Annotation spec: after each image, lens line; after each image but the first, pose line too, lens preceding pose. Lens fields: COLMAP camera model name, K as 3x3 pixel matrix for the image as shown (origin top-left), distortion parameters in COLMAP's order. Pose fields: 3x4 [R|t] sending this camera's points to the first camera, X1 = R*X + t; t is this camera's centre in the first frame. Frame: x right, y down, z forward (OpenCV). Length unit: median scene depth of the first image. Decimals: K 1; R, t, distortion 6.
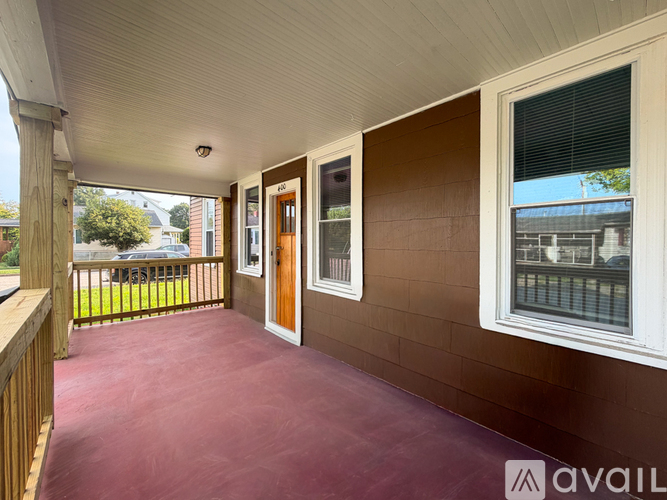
lens RADIAL K [[270.6, 0, 333.5], [0, 270.6, 250.0], [0, 0, 1]] dist [0.000037, 0.000013]
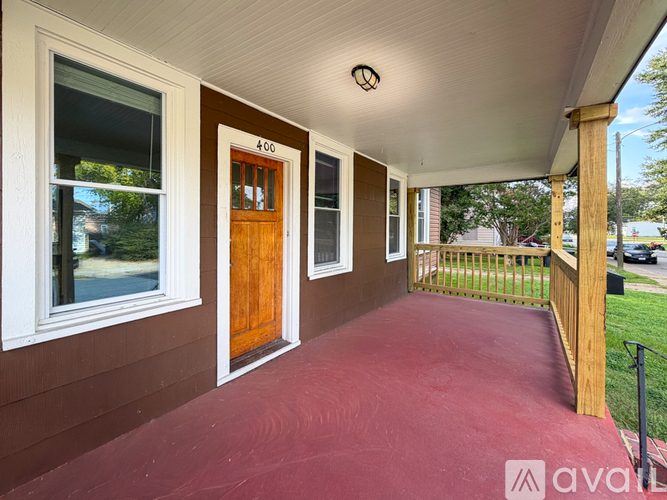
lens RADIAL K [[273.8, 0, 336.6], [0, 273.8, 227.8], [0, 0, 1]] dist [0.000796, 0.000081]
pose [[-0.224290, -0.012248, 0.974446, -0.958784], [0.019304, 0.999669, 0.017009, -0.044400], [-0.974331, 0.022626, -0.223979, 1.070093]]
